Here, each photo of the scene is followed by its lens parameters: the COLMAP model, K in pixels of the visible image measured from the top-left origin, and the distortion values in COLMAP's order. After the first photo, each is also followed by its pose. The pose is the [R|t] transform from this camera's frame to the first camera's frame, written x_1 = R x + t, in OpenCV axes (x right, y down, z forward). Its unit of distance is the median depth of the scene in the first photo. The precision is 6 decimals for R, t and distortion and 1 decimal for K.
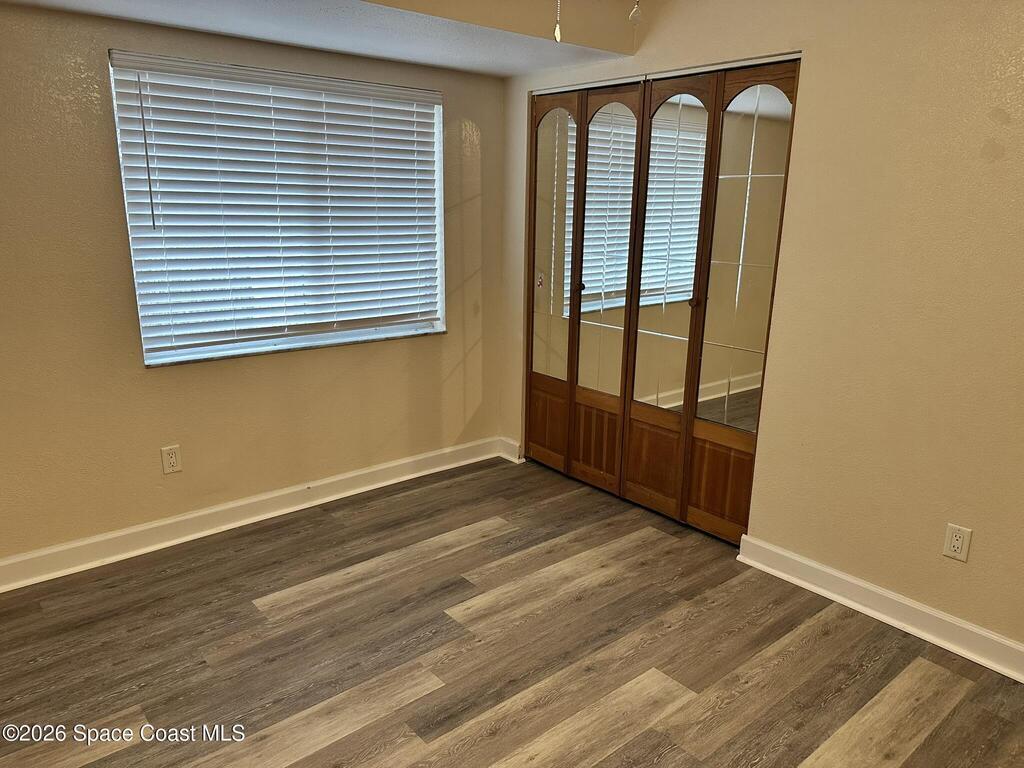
lens RADIAL K [[725.6, 0, 512.4], [0, 725.6, 385.5], [0, 0, 1]] dist [0.057777, -0.066388]
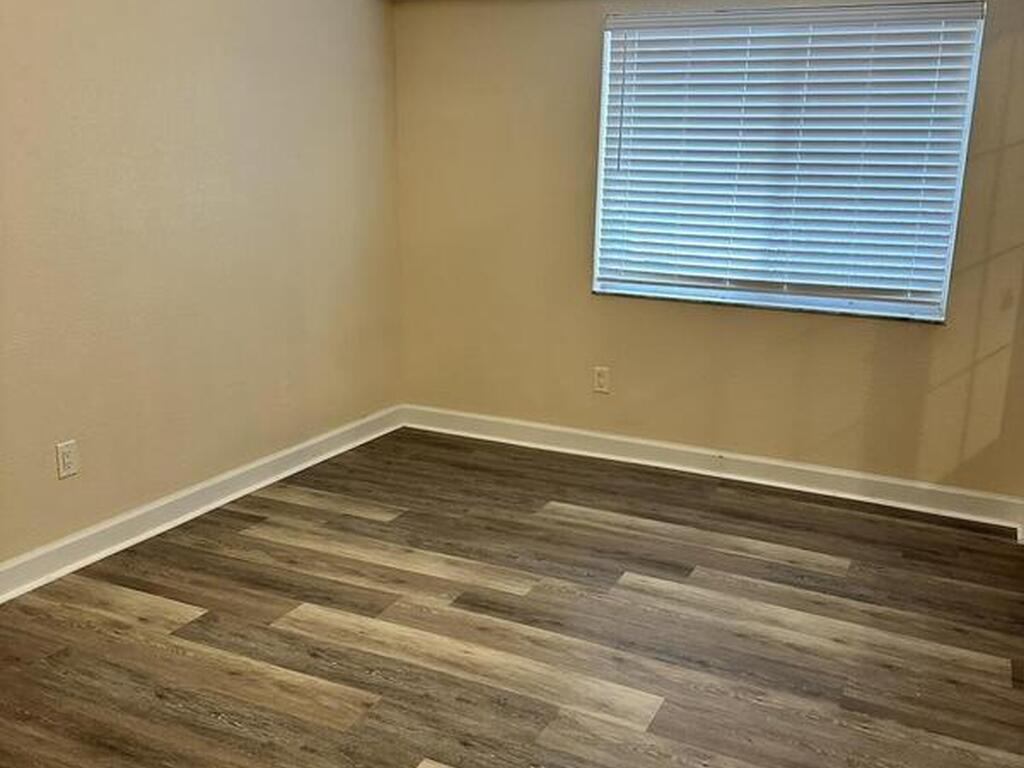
lens RADIAL K [[968.8, 0, 509.1], [0, 968.8, 379.1], [0, 0, 1]] dist [0.046039, 0.000000]
pose [[0.395930, 0.200862, -0.896043, 0.789767], [-0.247566, 0.963002, 0.106481, -0.021202], [0.884280, 0.179671, 0.431008, 0.246194]]
